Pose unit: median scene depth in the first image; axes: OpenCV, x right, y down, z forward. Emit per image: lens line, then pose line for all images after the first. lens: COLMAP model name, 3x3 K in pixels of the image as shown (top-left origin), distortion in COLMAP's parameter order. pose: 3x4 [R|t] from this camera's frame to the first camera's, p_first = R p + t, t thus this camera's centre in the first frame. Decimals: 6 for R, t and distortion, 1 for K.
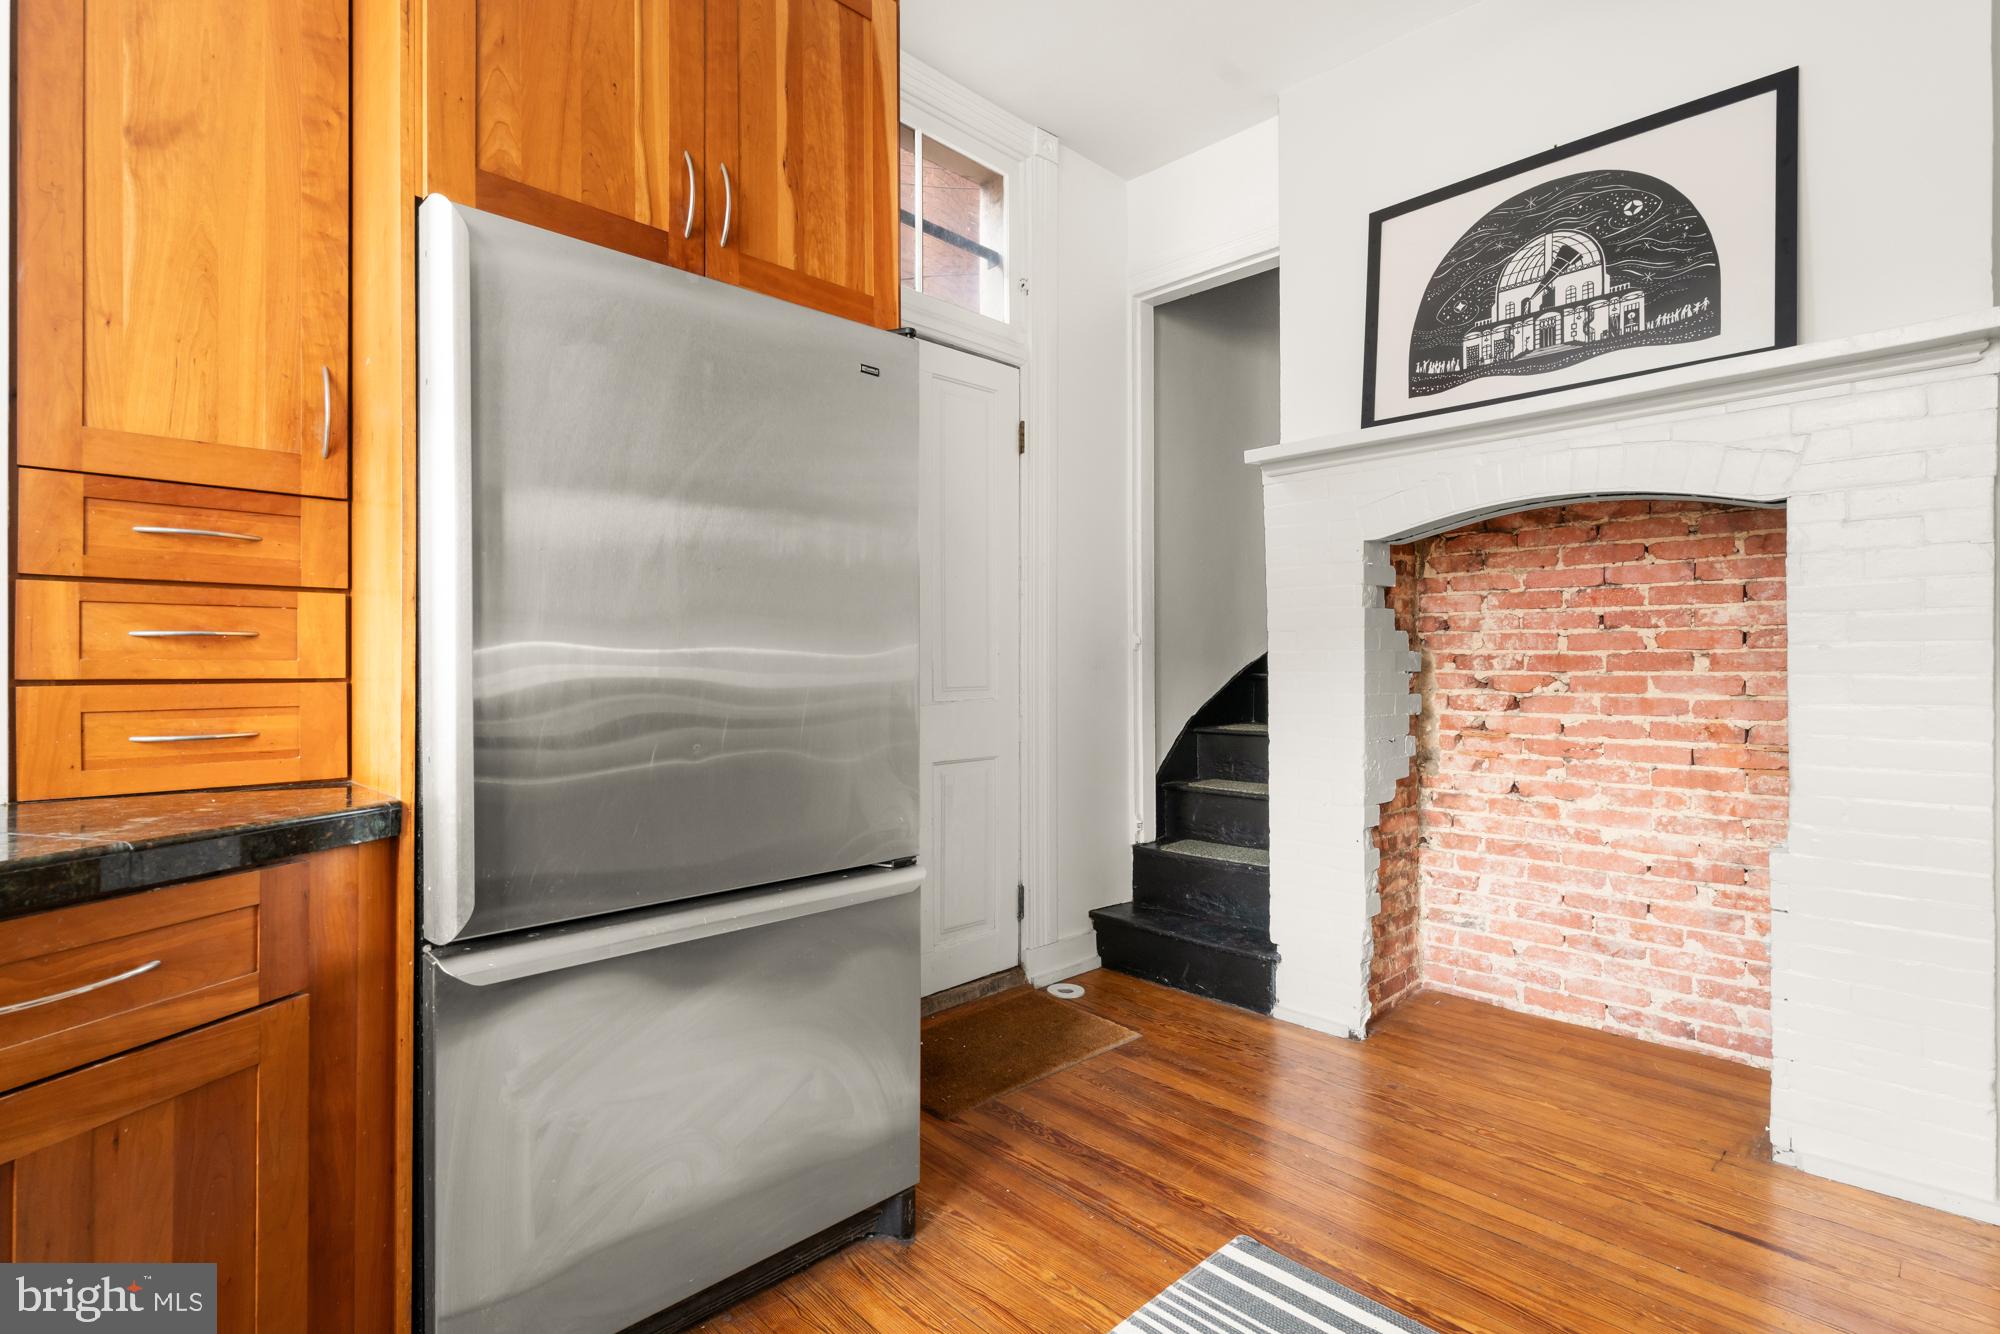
lens RADIAL K [[959.0, 0, 1004.7], [0, 959.0, 667.0], [0, 0, 1]] dist [0.001419, -0.000510]
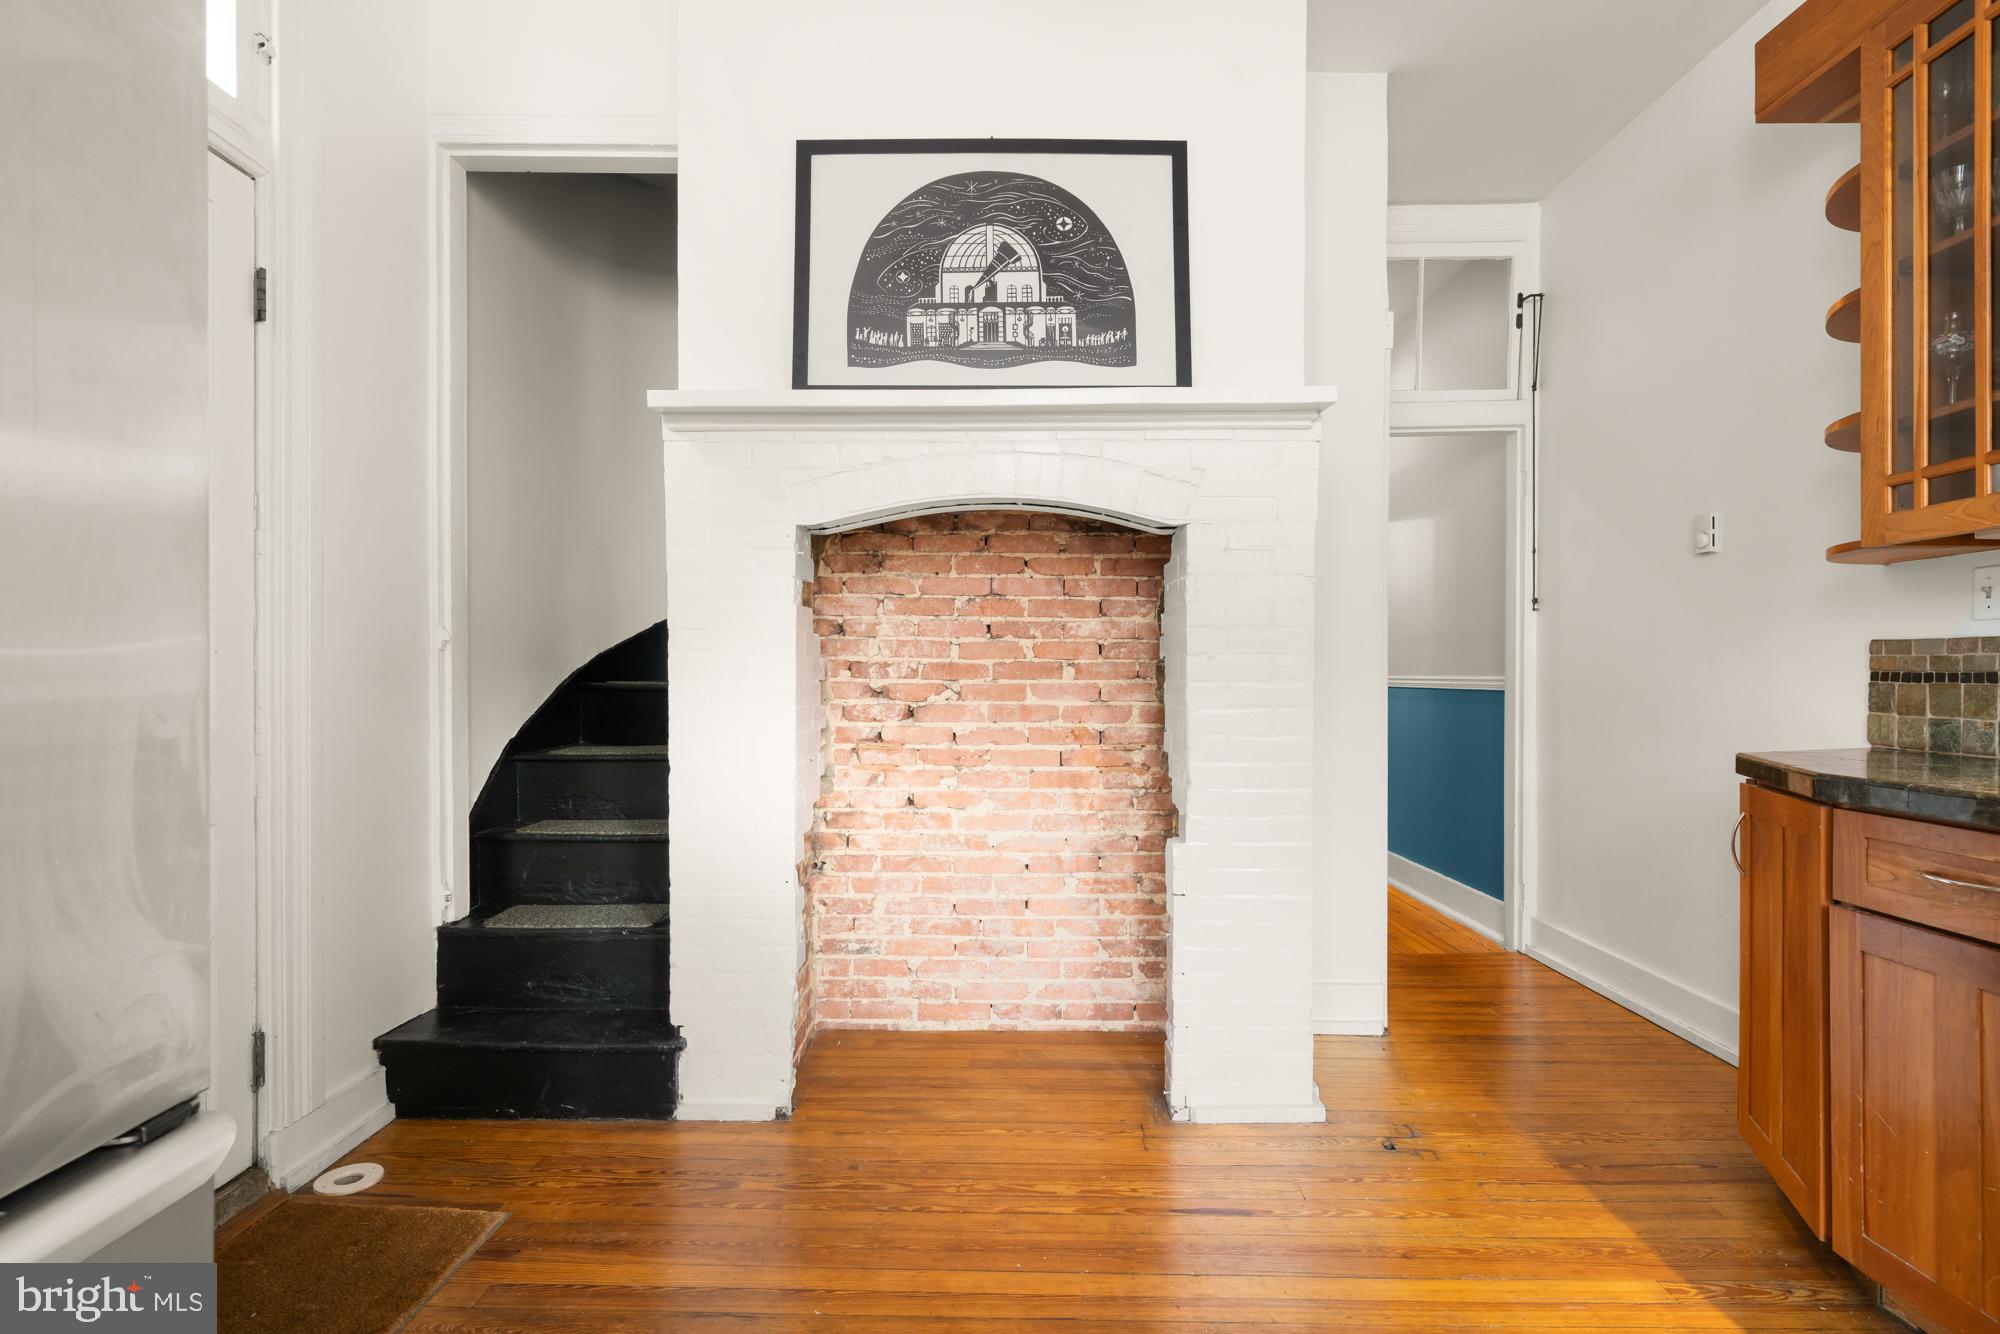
lens RADIAL K [[959.0, 0, 994.1], [0, 959.0, 679.4], [0, 0, 1]] dist [0.001419, -0.000510]
pose [[0.704960, -0.000697, 0.709247, -0.098351], [-0.002766, 0.999989, 0.003731, 0.000505], [-0.709242, -0.004592, 0.704951, 0.276379]]
